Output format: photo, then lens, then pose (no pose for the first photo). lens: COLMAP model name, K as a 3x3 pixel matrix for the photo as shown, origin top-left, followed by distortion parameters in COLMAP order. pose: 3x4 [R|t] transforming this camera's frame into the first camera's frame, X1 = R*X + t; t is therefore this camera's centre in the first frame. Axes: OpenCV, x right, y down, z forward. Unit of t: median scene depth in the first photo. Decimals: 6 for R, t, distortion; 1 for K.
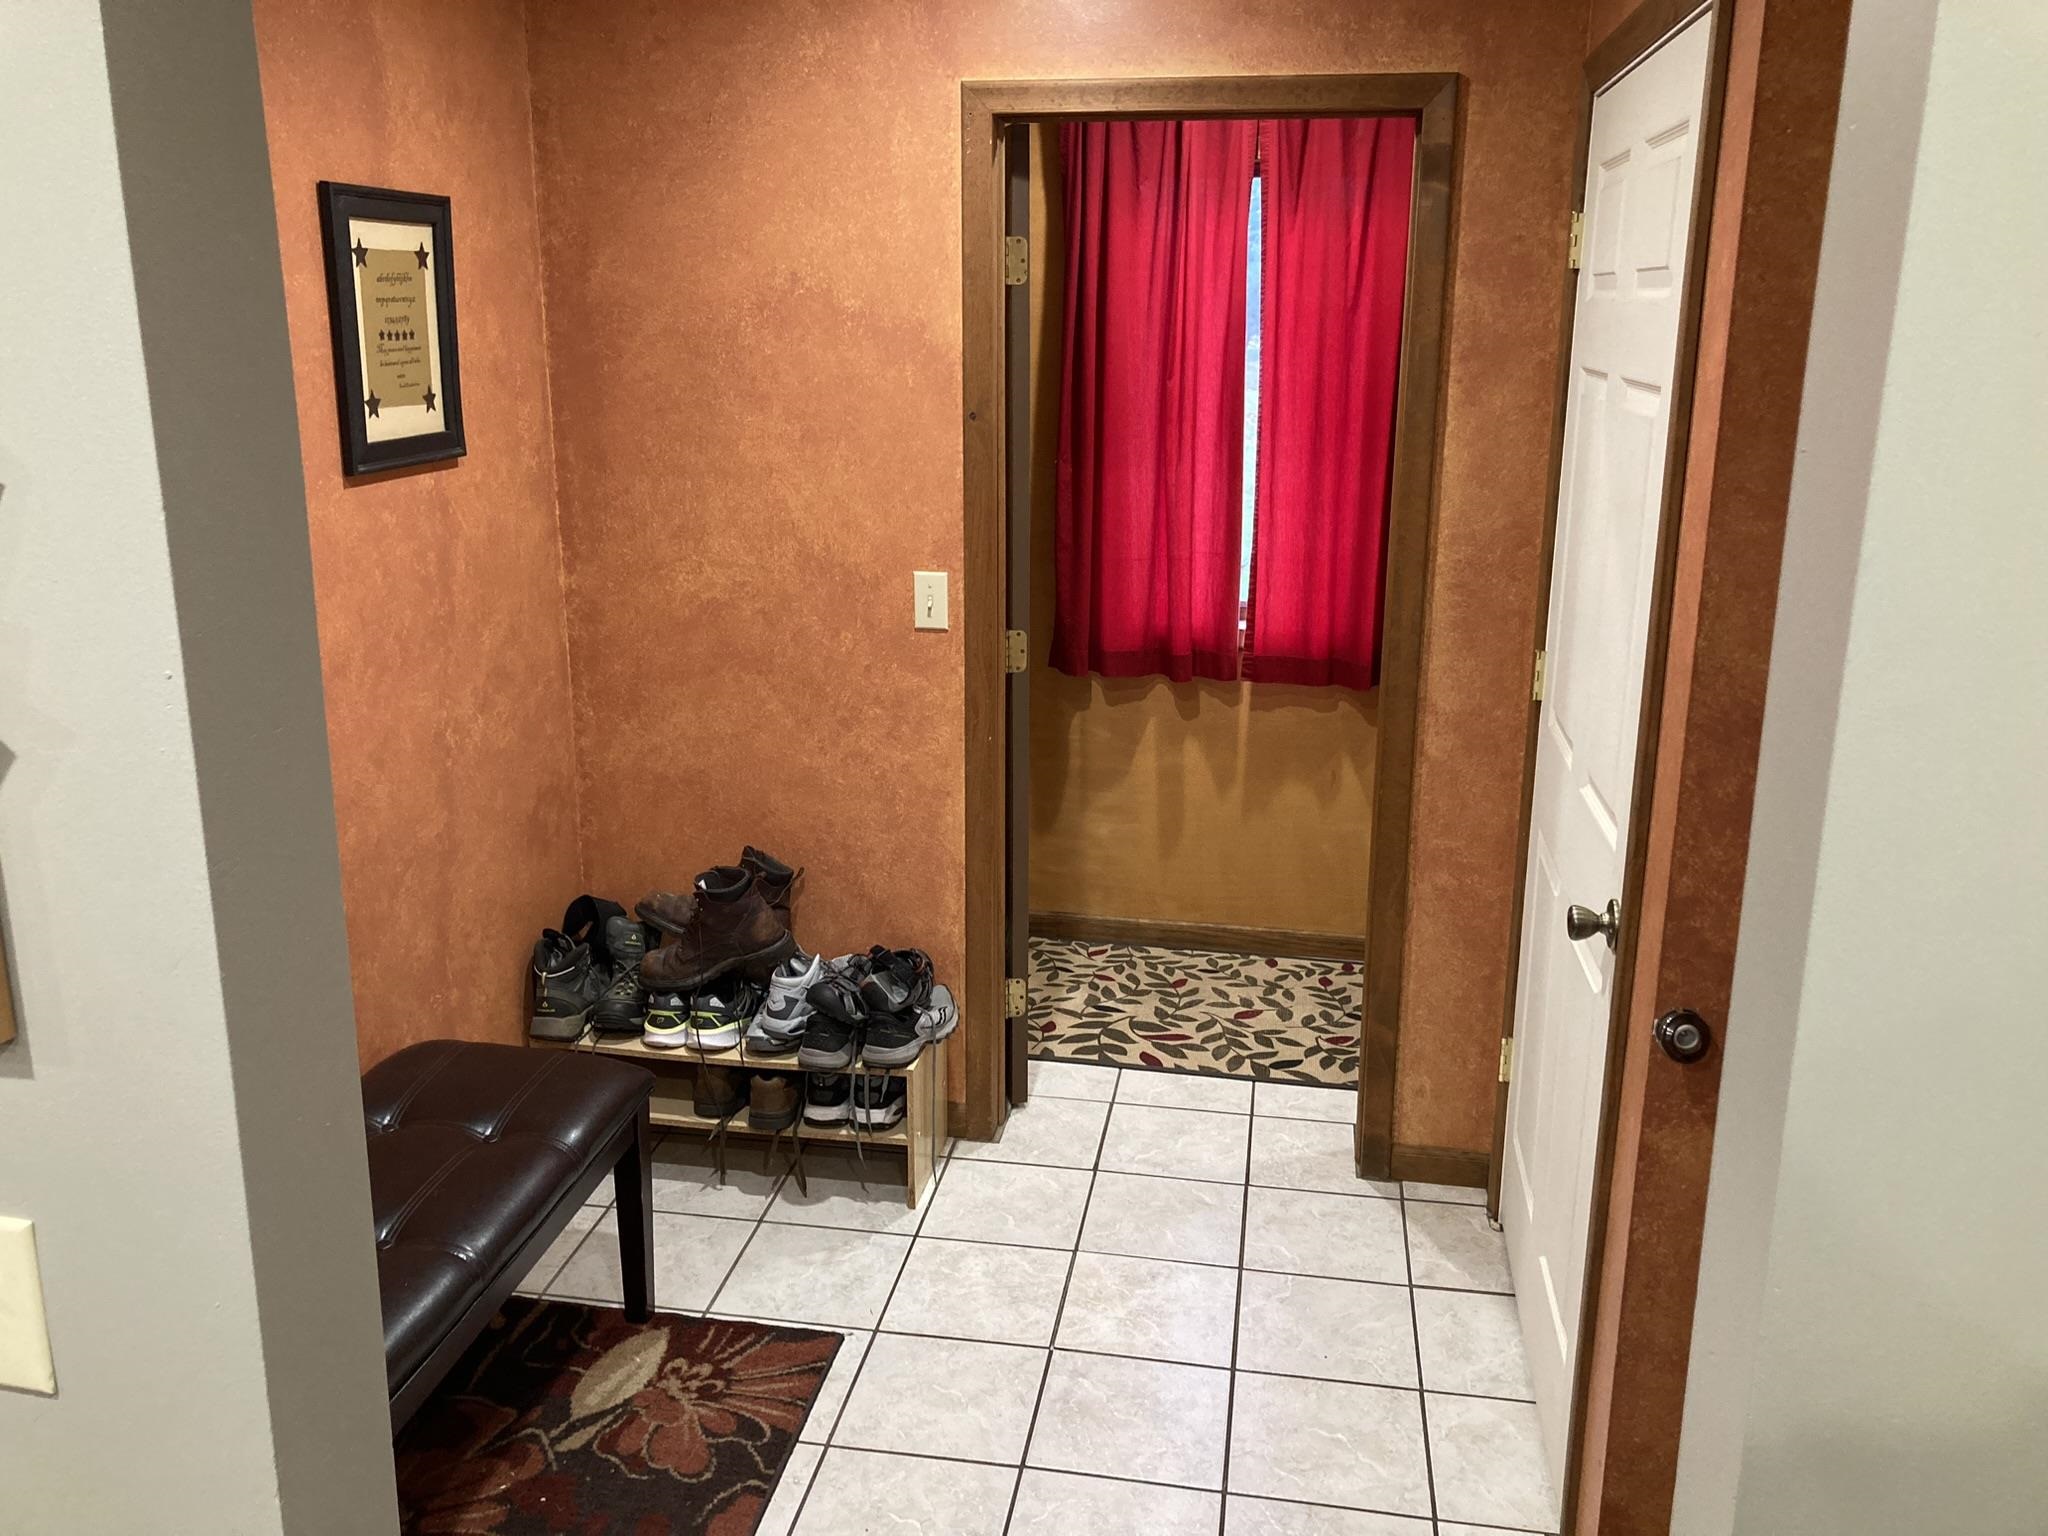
lens RADIAL K [[1678.0, 0, 1017.9], [0, 1678.0, 763.1], [0, 0, 1]] dist [-0.003373, 0.011166]
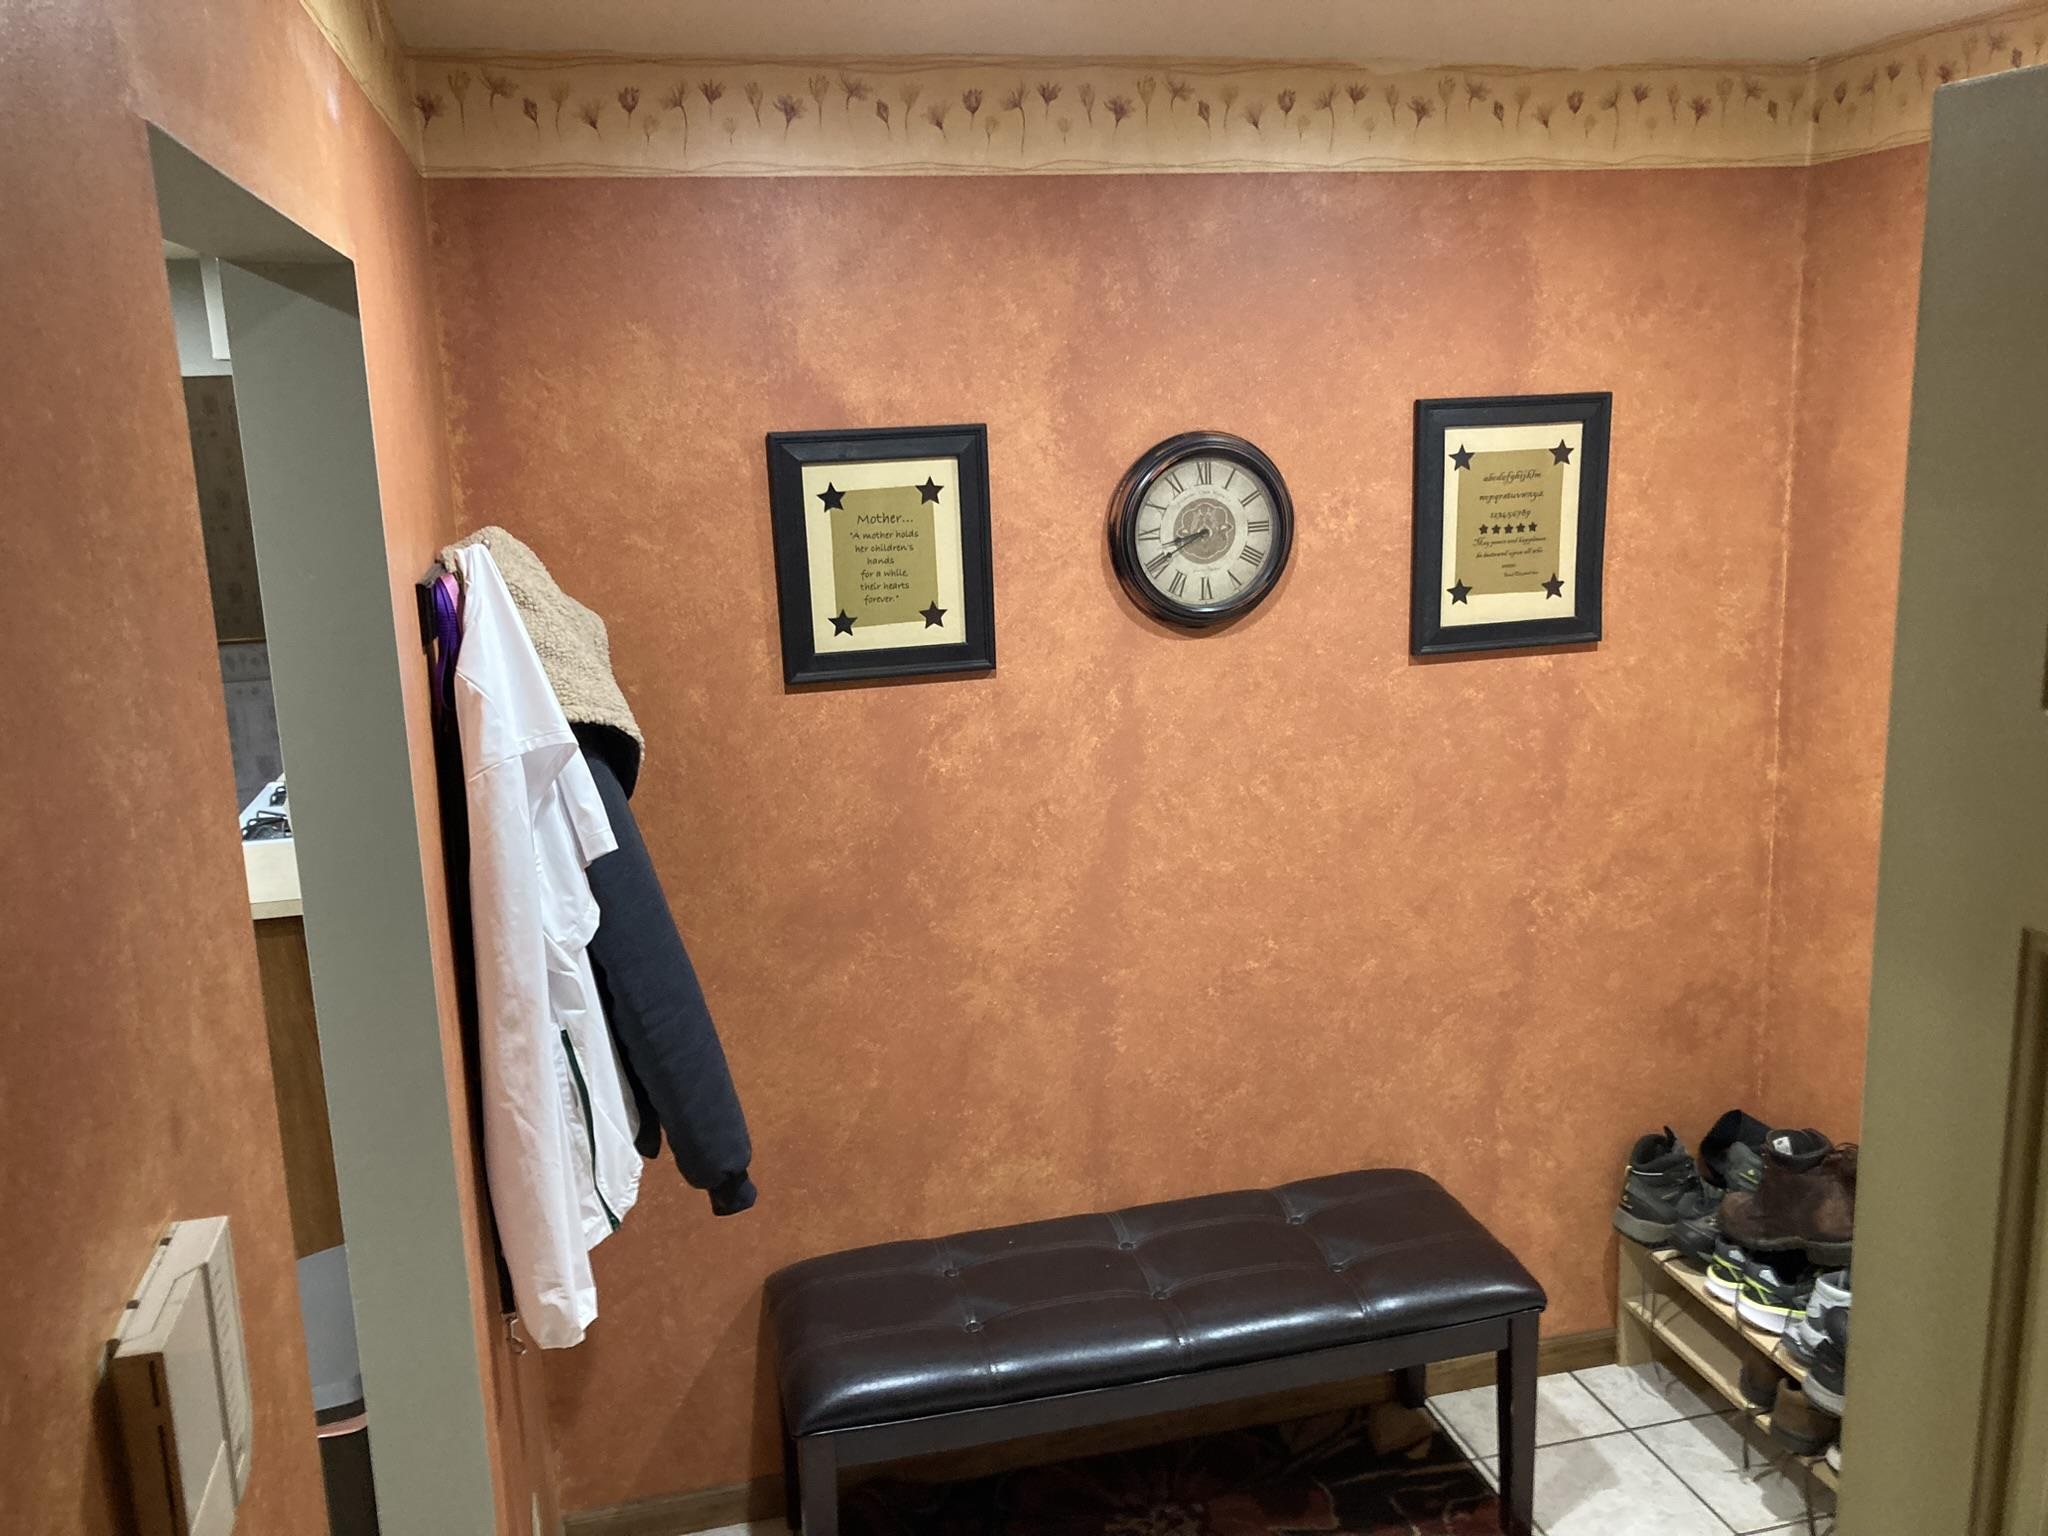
lens RADIAL K [[1678.0, 0, 1019.8], [0, 1678.0, 764.9], [0, 0, 1]] dist [-0.003373, 0.011166]
pose [[0.387871, 0.177529, -0.904455, 0.468650], [-0.204820, 0.973343, 0.103214, -0.144635], [0.898668, 0.145217, 0.413893, 0.280072]]
